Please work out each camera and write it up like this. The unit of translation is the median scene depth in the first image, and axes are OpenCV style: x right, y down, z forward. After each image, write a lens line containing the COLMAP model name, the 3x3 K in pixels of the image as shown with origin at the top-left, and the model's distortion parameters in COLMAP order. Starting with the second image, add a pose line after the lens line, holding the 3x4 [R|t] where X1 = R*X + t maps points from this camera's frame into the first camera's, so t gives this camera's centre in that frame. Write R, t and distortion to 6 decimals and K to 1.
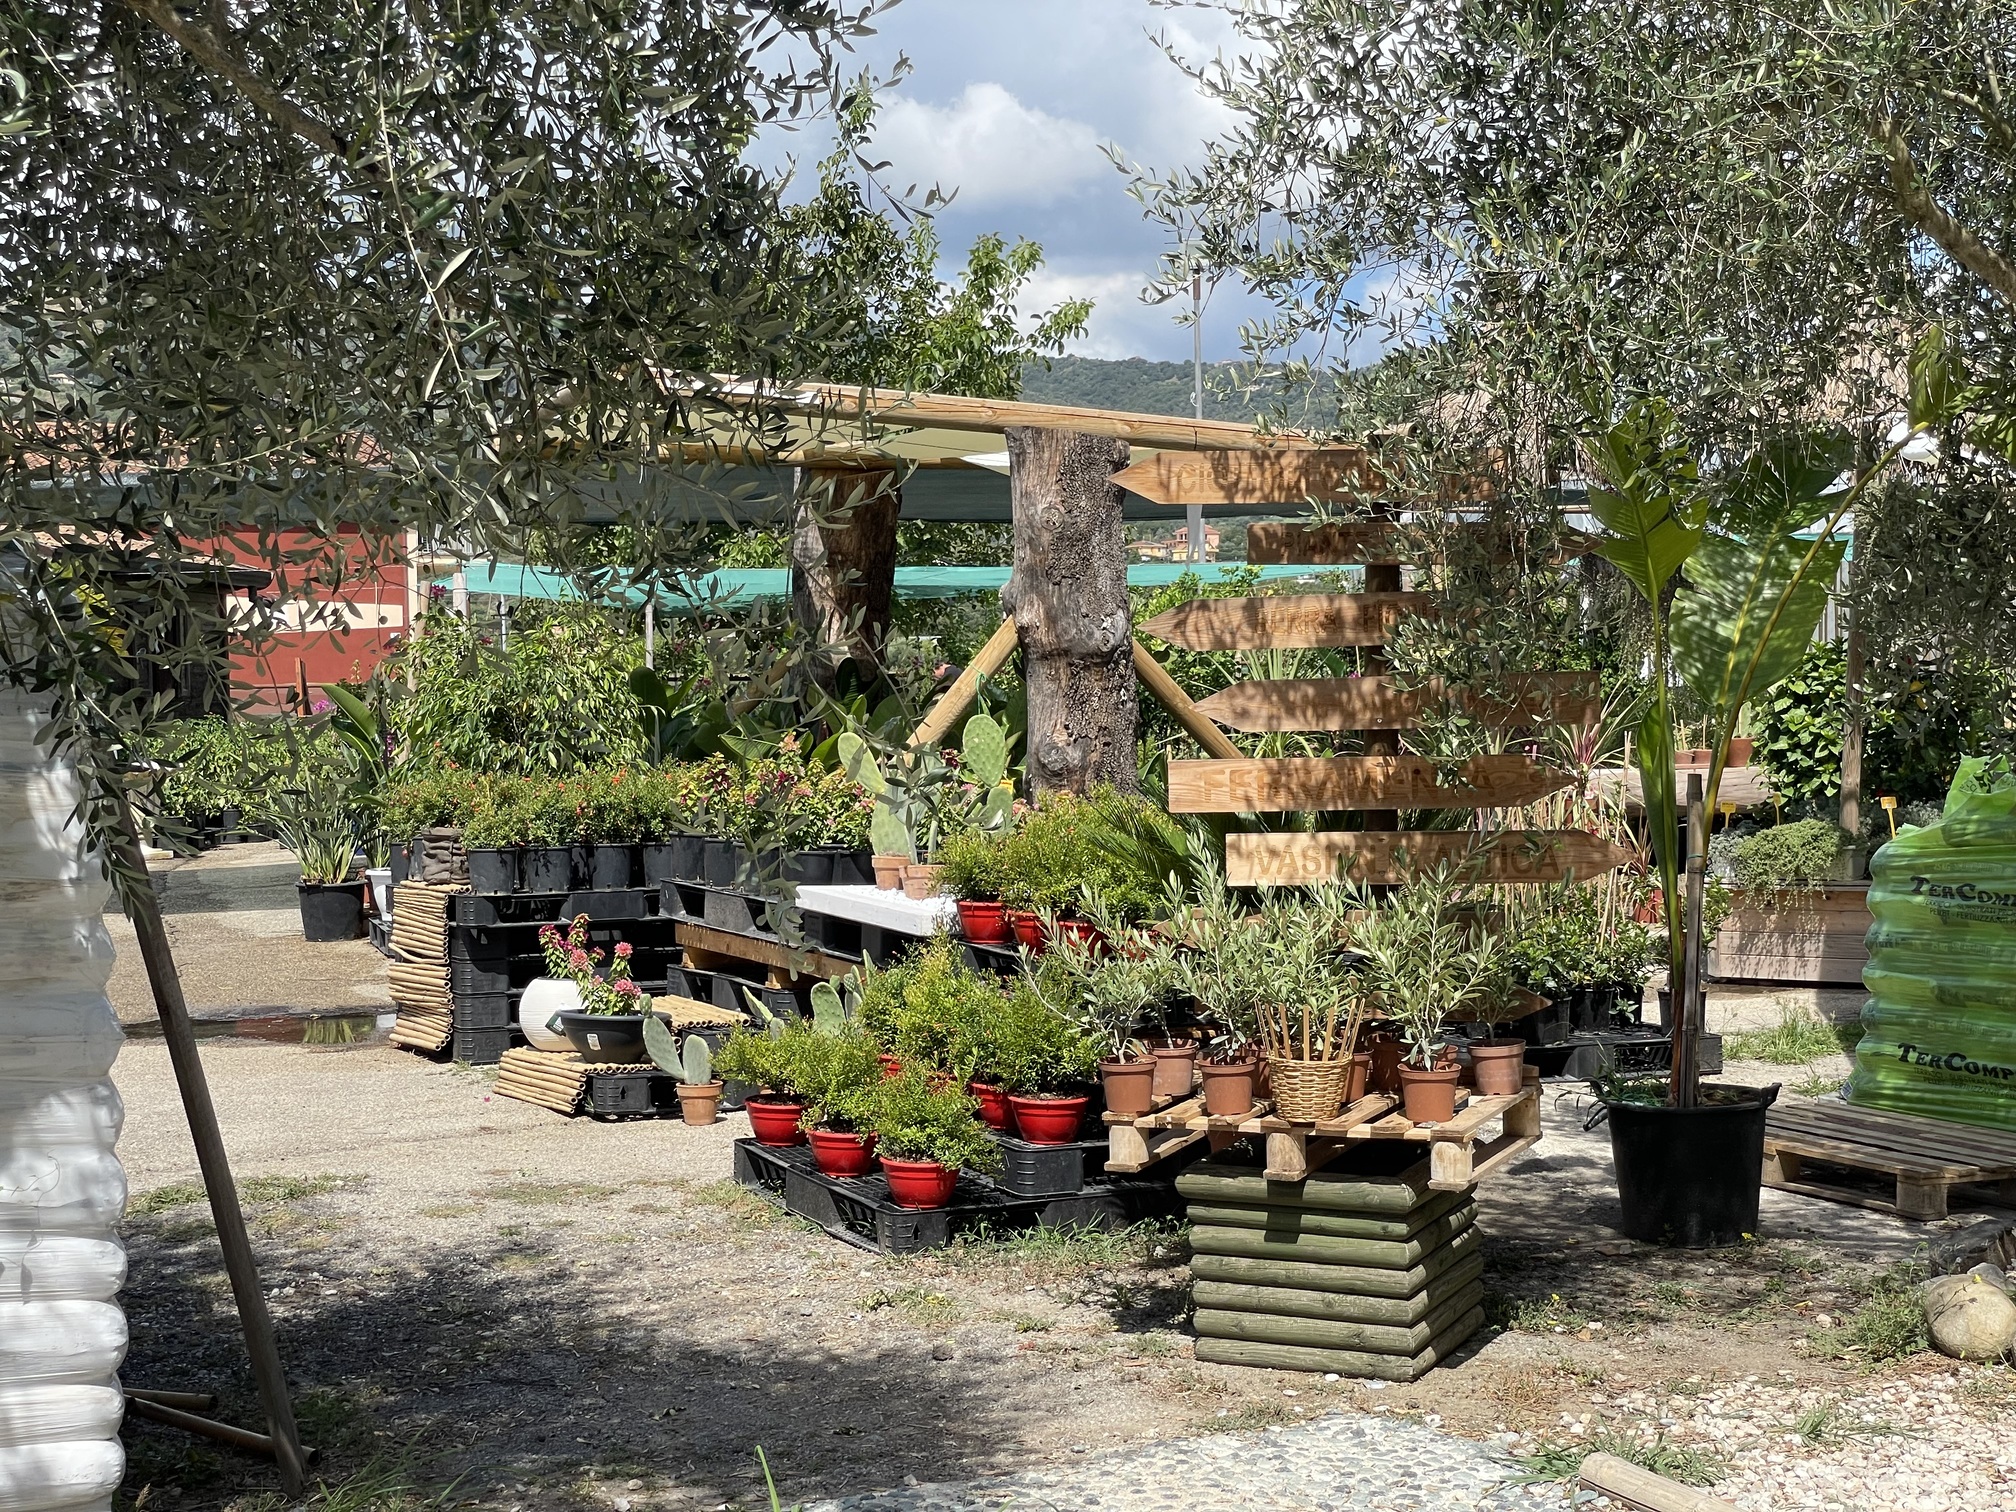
lens RADIAL K [[3019.1, 0, 1008.8], [0, 3019.1, 754.5], [0, 0, 1]] dist [0.076415, 0.000000]
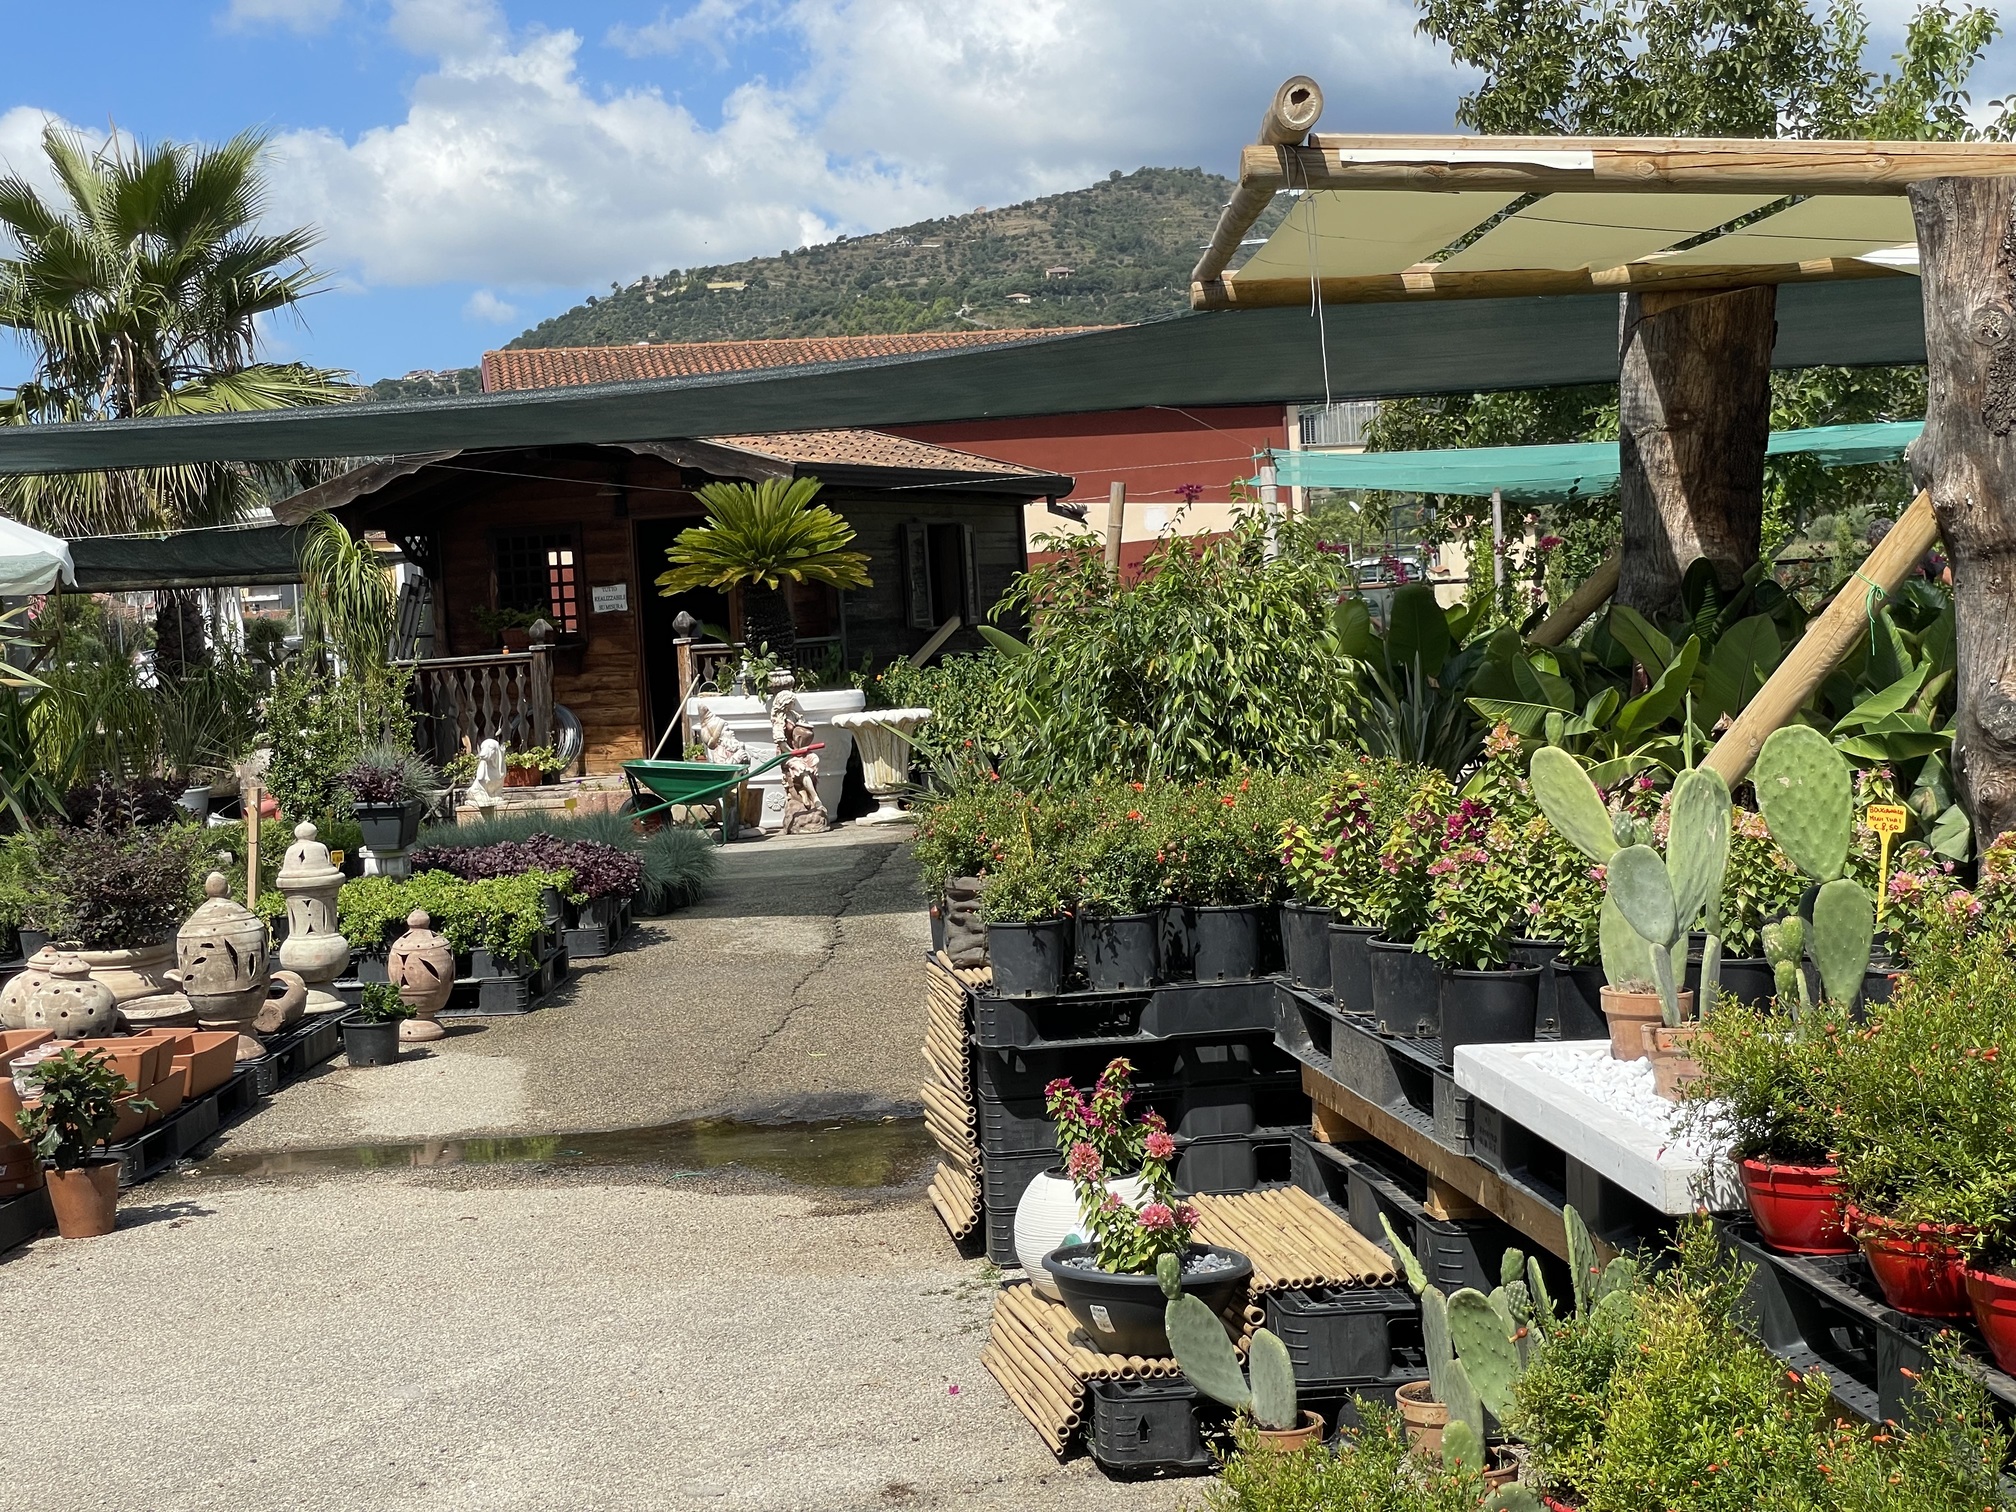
lens RADIAL K [[3019.1, 0, 1003.5], [0, 3019.1, 768.7], [0, 0, 1]] dist [0.076415, 0.000000]
pose [[0.950745, -0.022072, -0.309186, 0.012958], [0.035045, 0.998720, 0.036469, -0.018682], [0.307985, -0.045508, 0.950302, 0.353106]]
